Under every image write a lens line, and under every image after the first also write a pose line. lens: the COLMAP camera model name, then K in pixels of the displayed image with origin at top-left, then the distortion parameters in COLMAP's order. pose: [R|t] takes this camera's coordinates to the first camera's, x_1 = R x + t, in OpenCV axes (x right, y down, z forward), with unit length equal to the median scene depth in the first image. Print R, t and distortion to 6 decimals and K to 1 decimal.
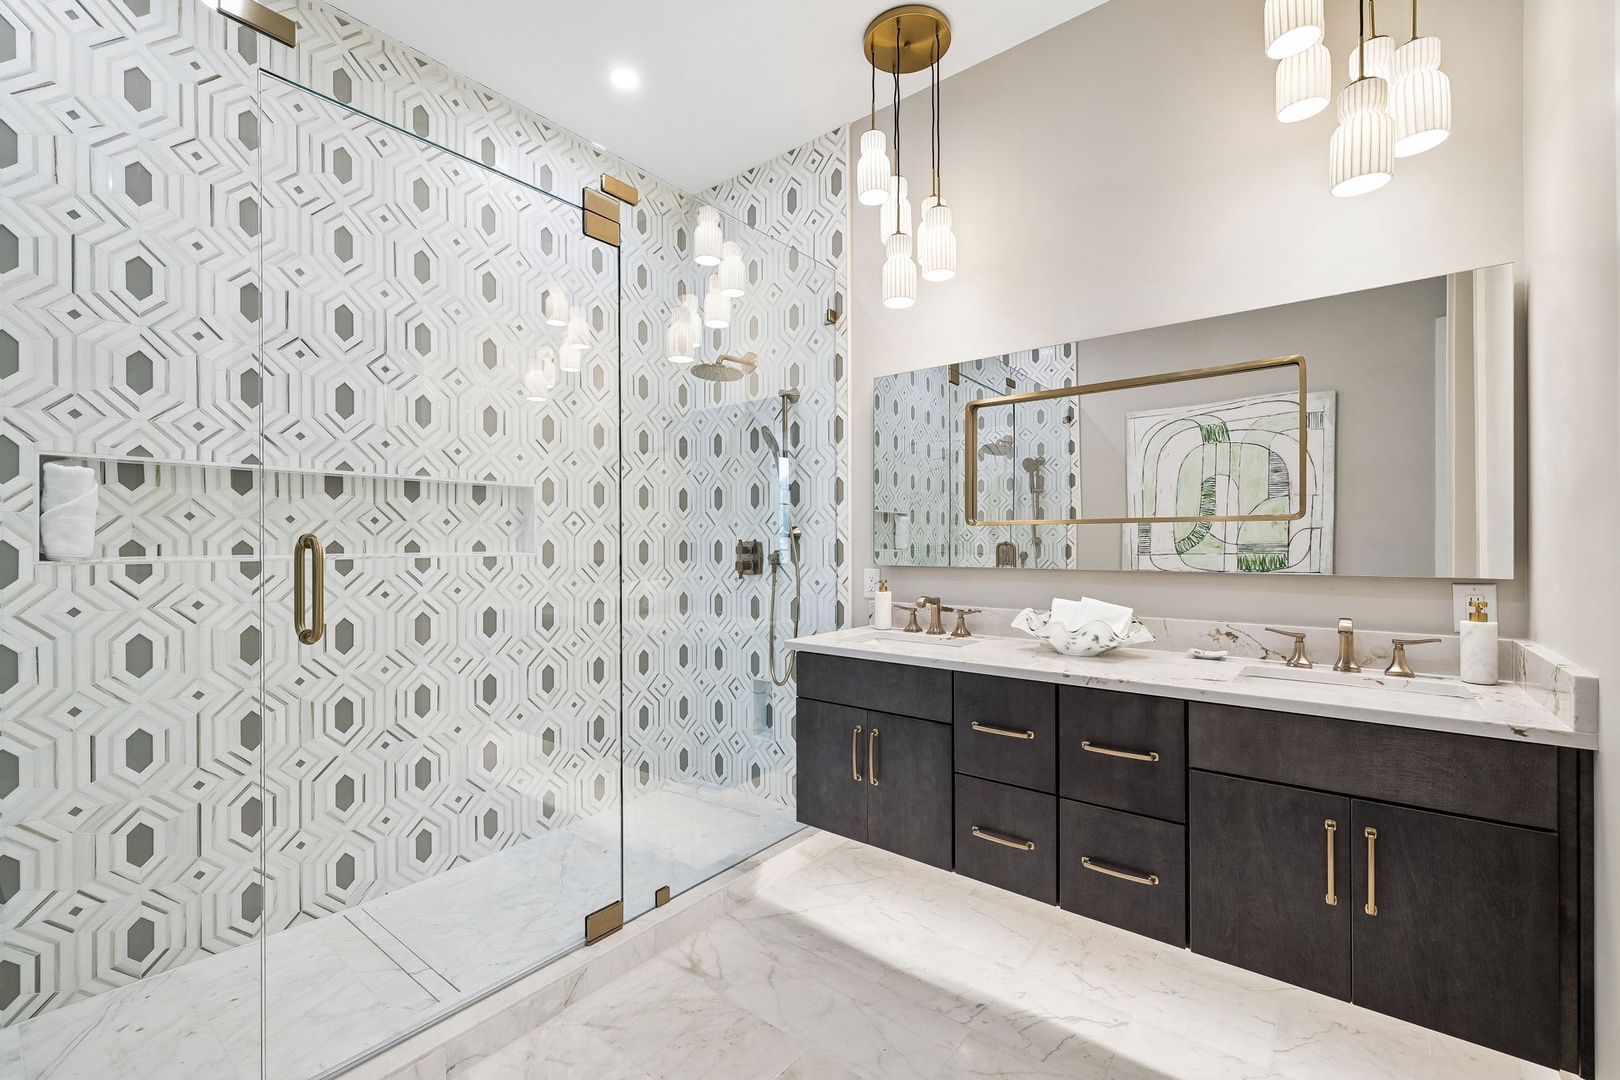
lens RADIAL K [[682.5, 0, 814.1], [0, 682.5, 545.0], [0, 0, 1]] dist [0.001846, 0.000666]
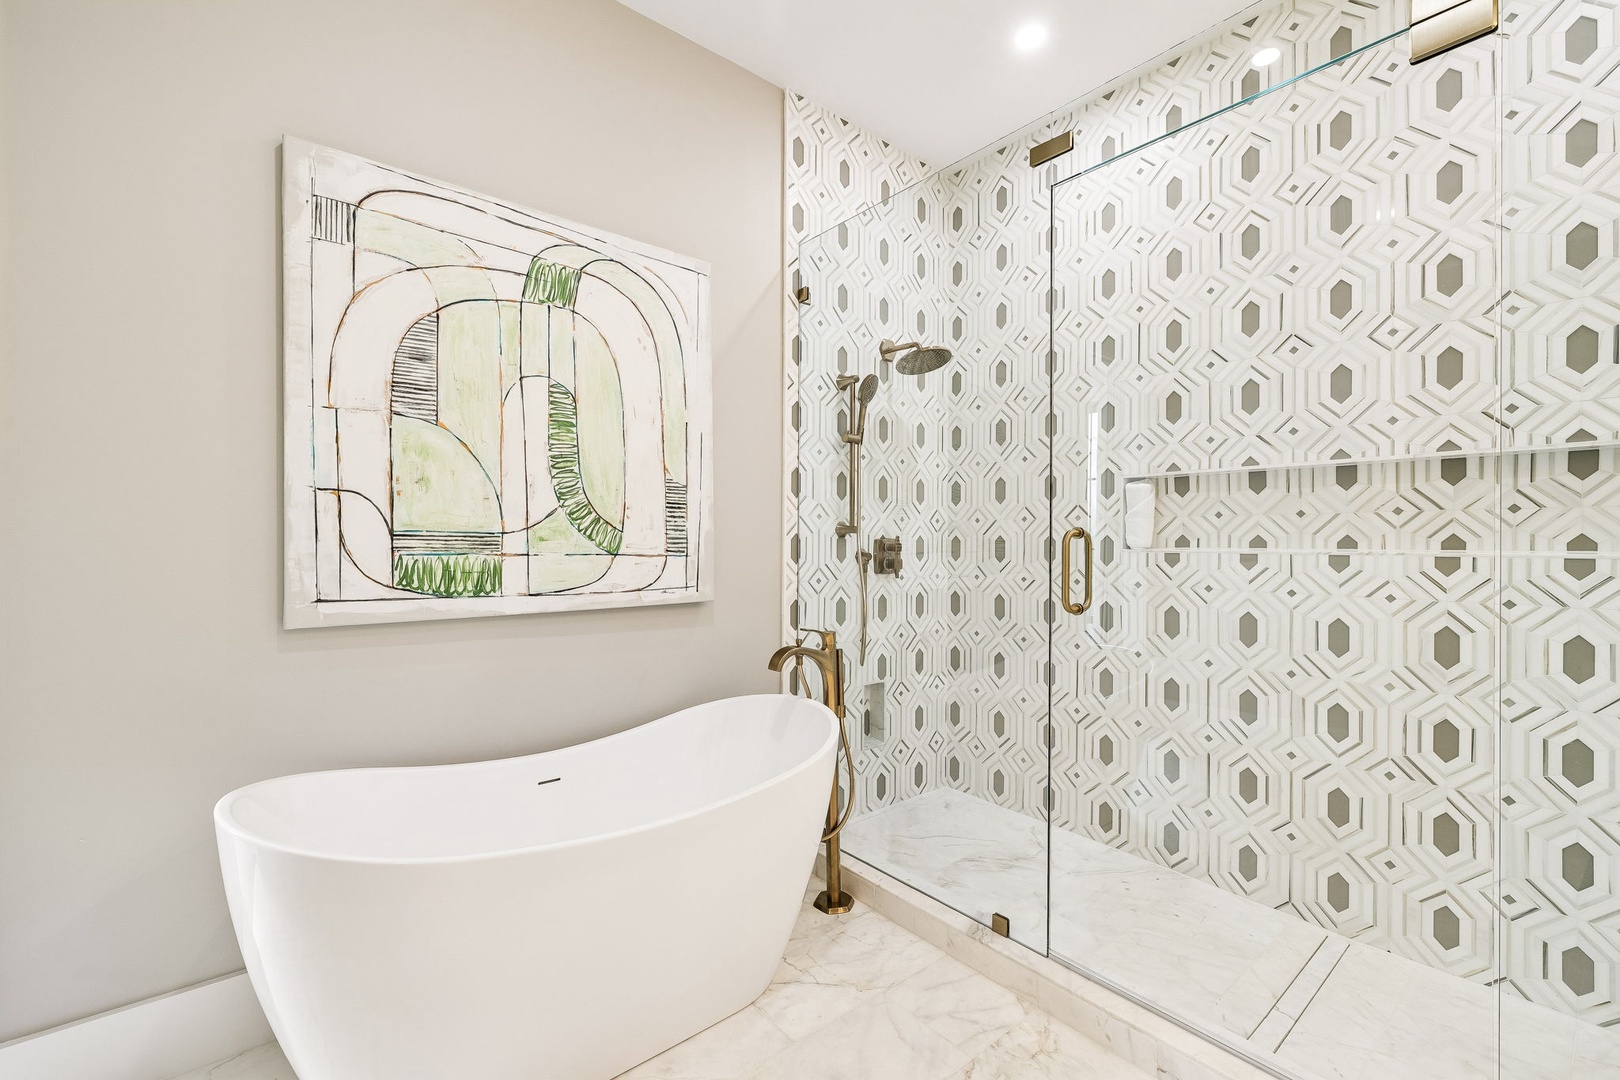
lens RADIAL K [[682.5, 0, 794.5], [0, 682.5, 534.3], [0, 0, 1]] dist [0.001846, 0.000666]
pose [[-0.230770, -0.002330, -0.973005, 0.383619], [-0.003169, 0.999994, -0.001643, -0.003075], [0.973003, 0.002704, -0.230776, 0.494284]]
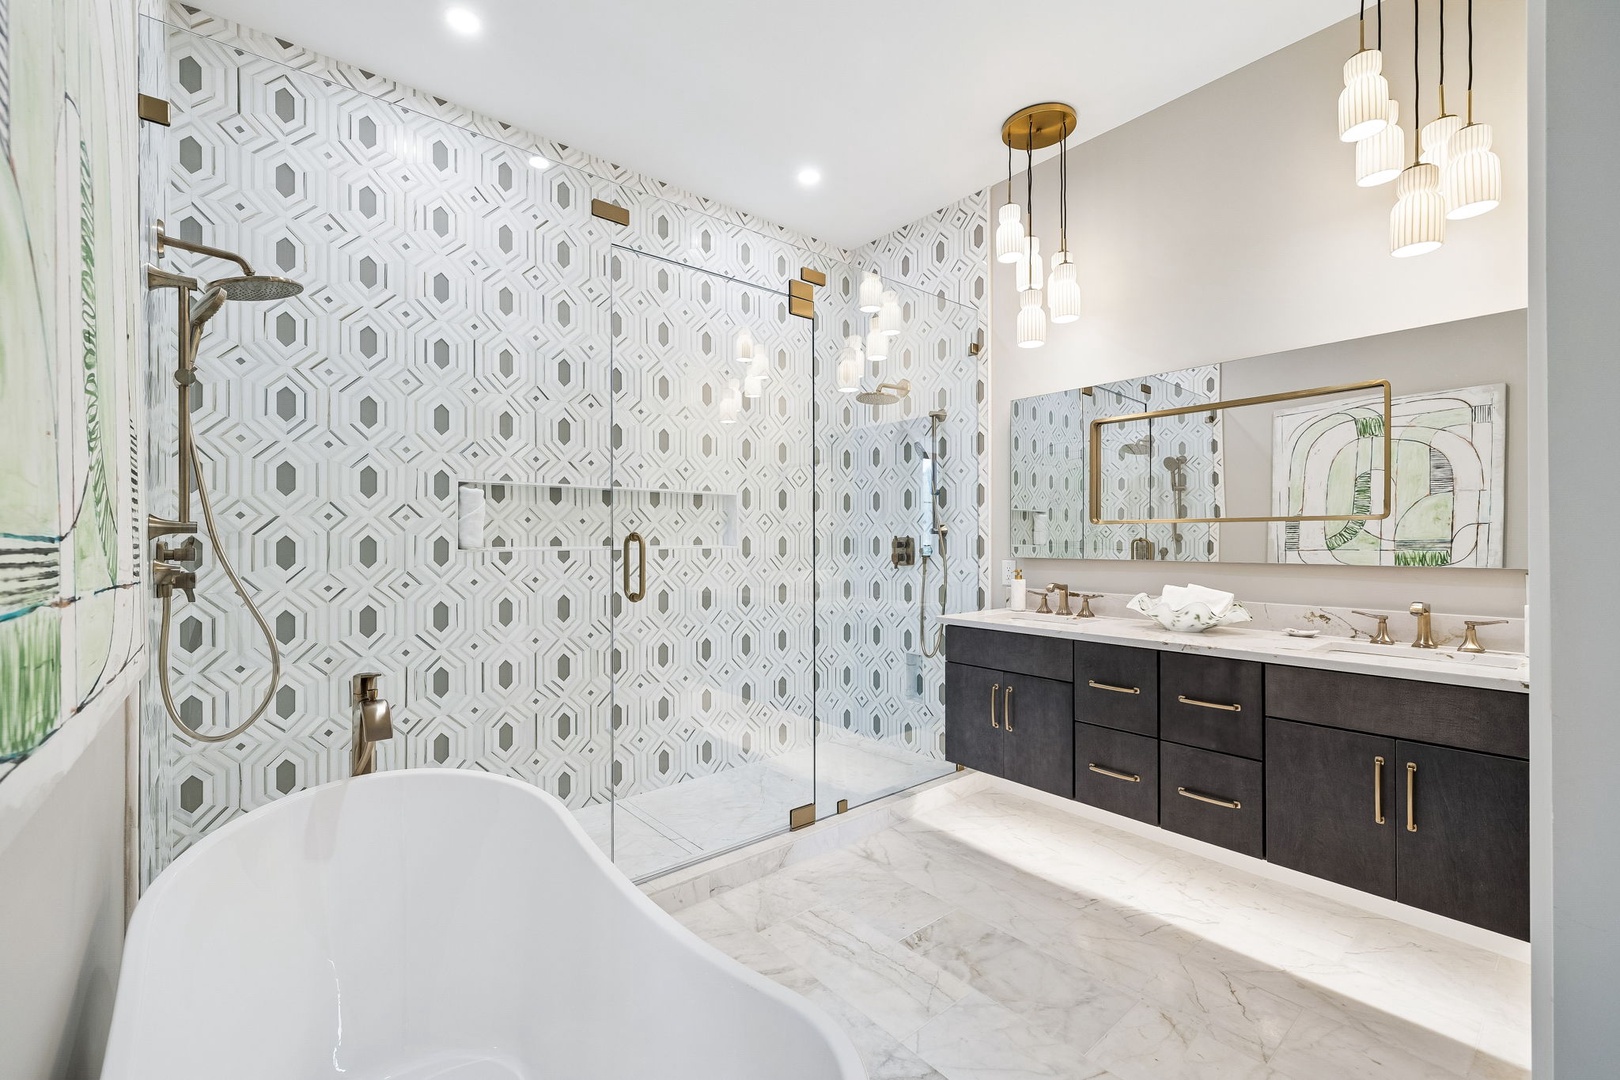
lens RADIAL K [[682.5, 0, 809.8], [0, 682.5, 538.7], [0, 0, 1]] dist [0.001846, 0.000666]
pose [[0.978478, 0.001274, -0.206345, -0.011471], [-0.002014, 0.999992, -0.003375, 0.002149], [0.206339, 0.003718, 0.978473, -0.284993]]
